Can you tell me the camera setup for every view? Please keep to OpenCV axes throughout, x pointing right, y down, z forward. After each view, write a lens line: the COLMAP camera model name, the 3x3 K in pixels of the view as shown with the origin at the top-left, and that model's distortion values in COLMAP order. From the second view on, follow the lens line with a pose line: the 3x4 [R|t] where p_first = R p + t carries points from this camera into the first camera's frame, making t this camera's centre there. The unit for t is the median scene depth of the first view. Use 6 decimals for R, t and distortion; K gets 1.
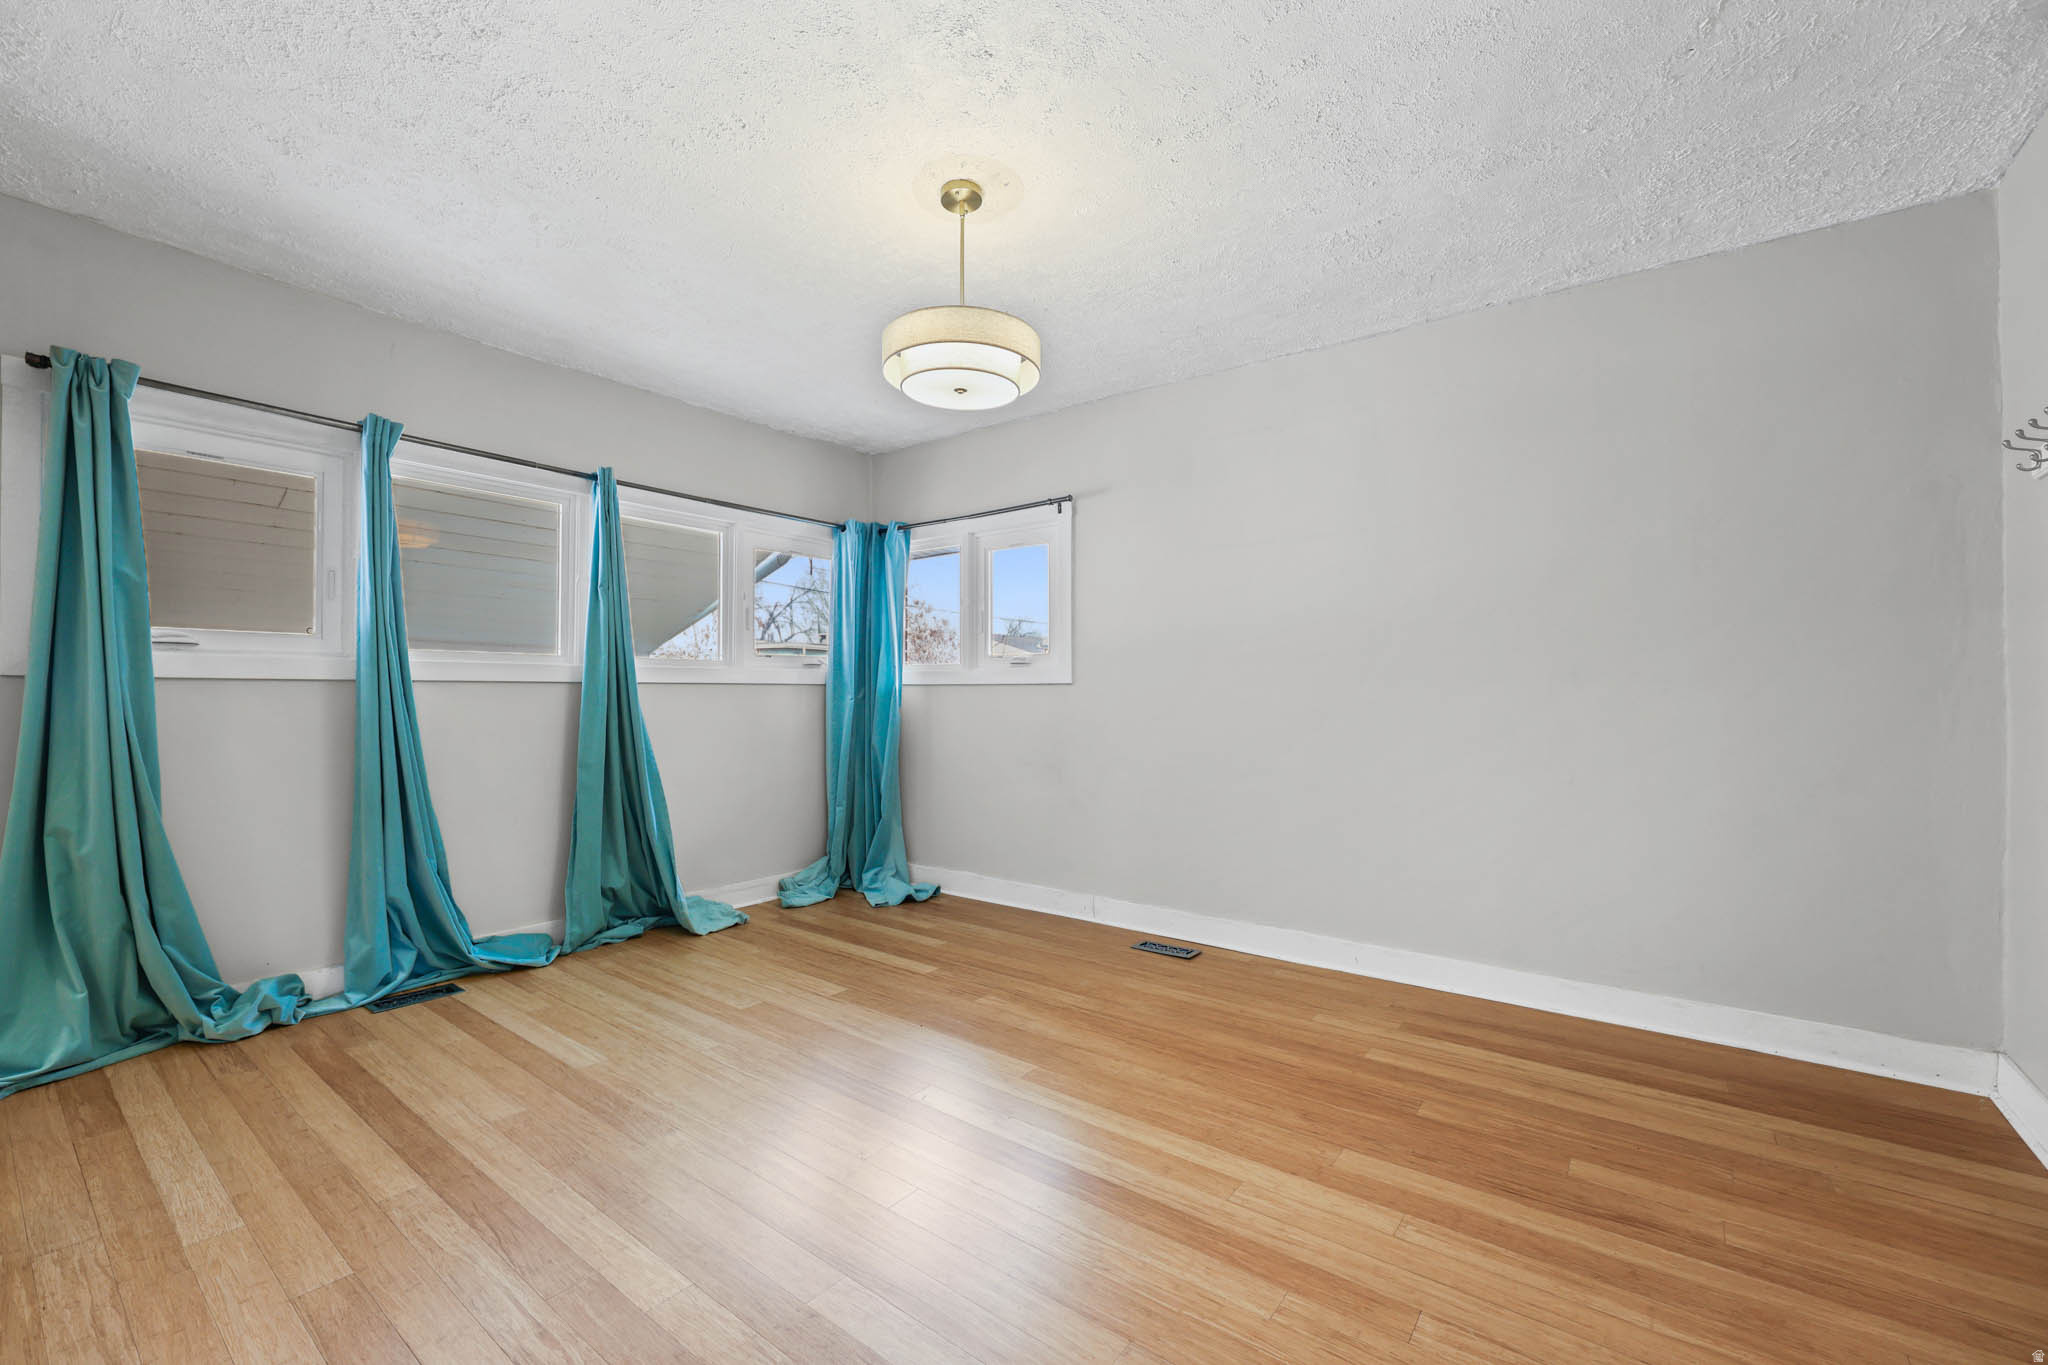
lens RADIAL K [[877.5, 0, 1024.0], [0, 877.5, 682.5], [0, 0, 1]] dist [-0.002160, -0.000192]
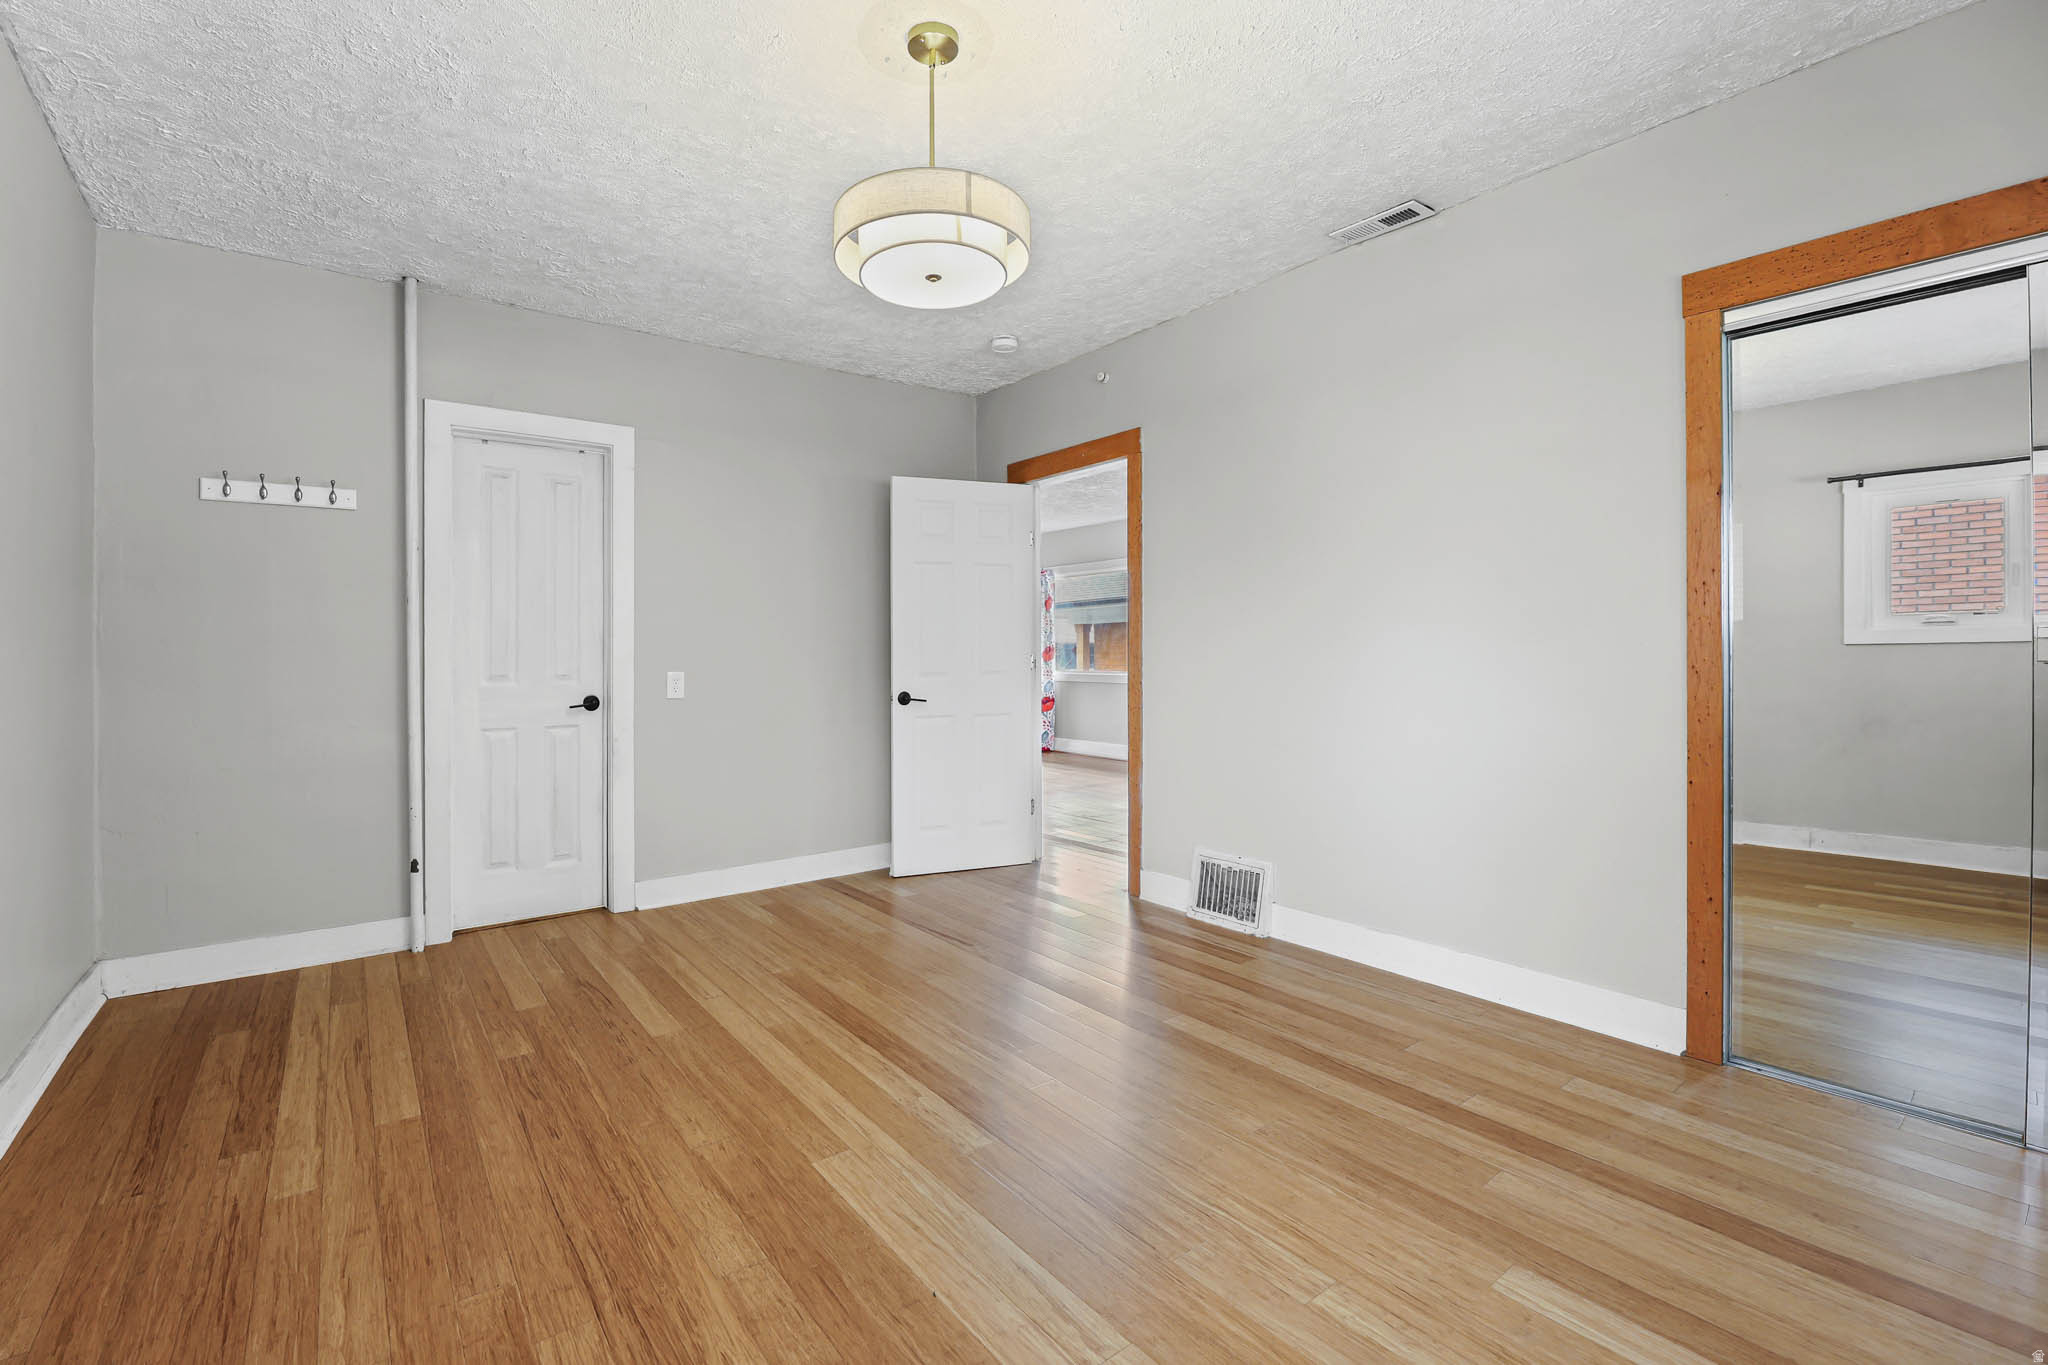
lens RADIAL K [[877.5, 0, 1024.0], [0, 877.5, 682.5], [0, 0, 1]] dist [-0.002160, -0.000192]
pose [[-0.974274, -0.002345, 0.225356, -0.340574], [-0.000635, 0.999970, 0.007657, 0.040877], [-0.225368, 0.007317, -0.974246, 1.799915]]
